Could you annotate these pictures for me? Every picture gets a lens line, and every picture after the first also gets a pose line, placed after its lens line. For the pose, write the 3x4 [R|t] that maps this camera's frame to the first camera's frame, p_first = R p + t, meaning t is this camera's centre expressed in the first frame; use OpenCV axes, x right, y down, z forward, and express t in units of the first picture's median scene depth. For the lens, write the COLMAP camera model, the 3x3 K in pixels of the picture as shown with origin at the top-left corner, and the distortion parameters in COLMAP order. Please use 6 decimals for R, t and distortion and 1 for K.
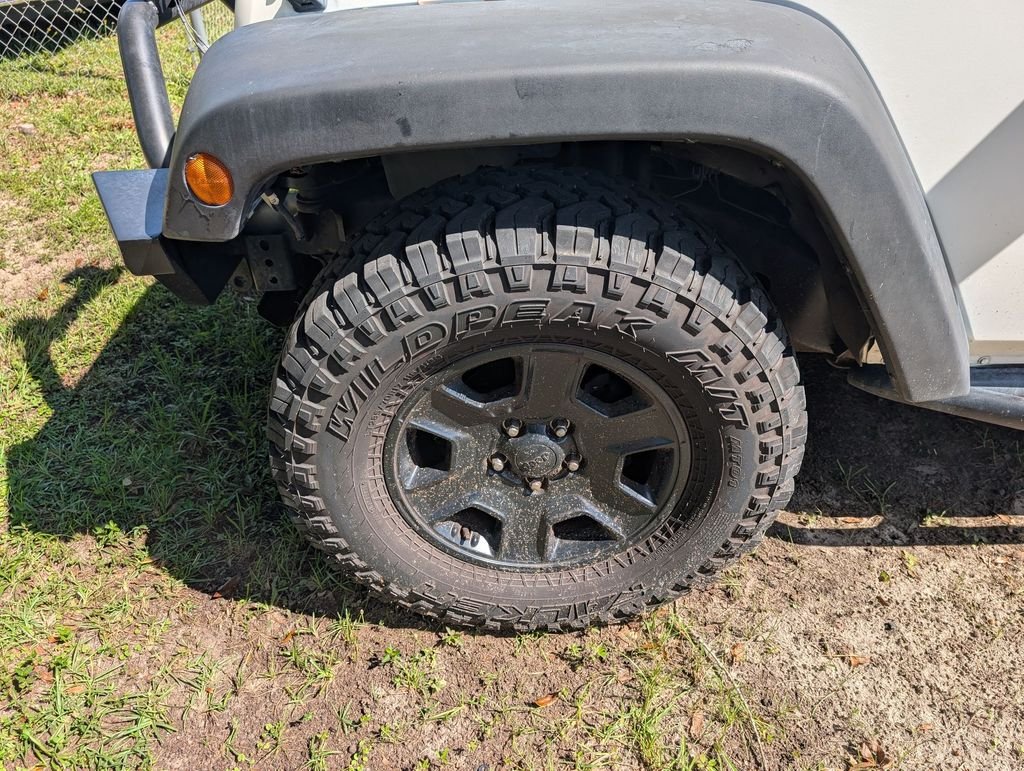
lens RADIAL K [[722.7, 0, 517.8], [0, 722.7, 385.0], [0, 0, 1]] dist [0.013501, -0.005023]
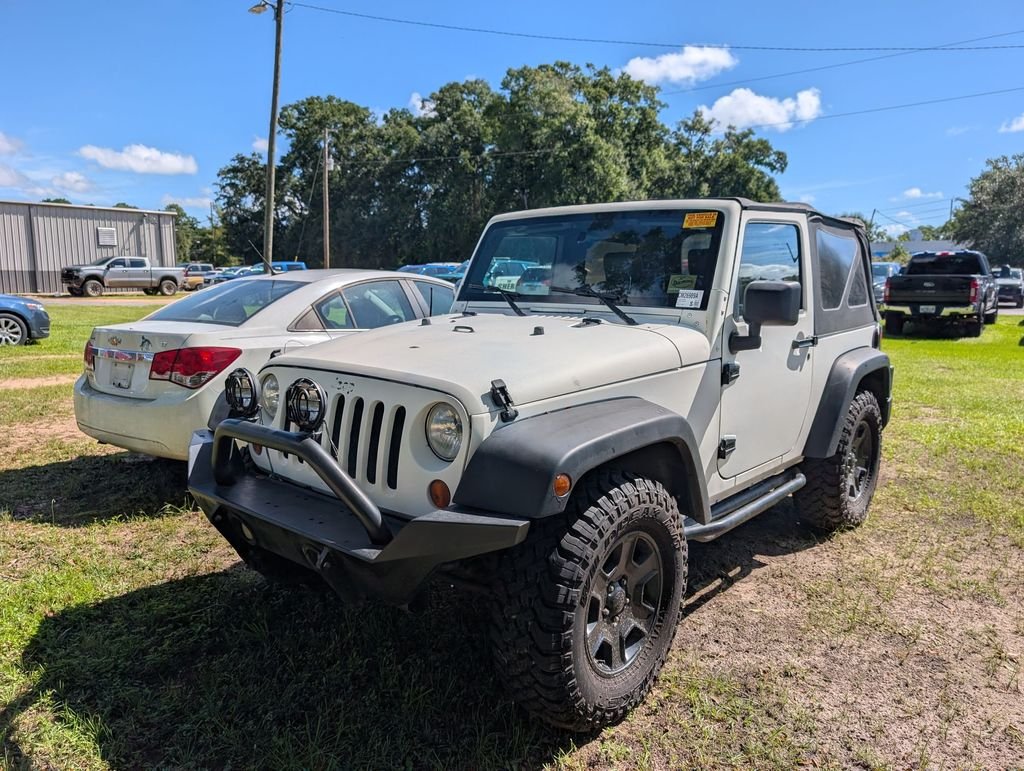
lens RADIAL K [[722.7, 0, 517.8], [0, 722.7, 385.0], [0, 0, 1]] dist [0.013501, -0.005023]
pose [[0.652499, -0.082047, 0.753335, -1.832426], [0.428777, 0.859651, -0.277758, 0.025214], [-0.624816, 0.504250, 0.596102, -0.390814]]
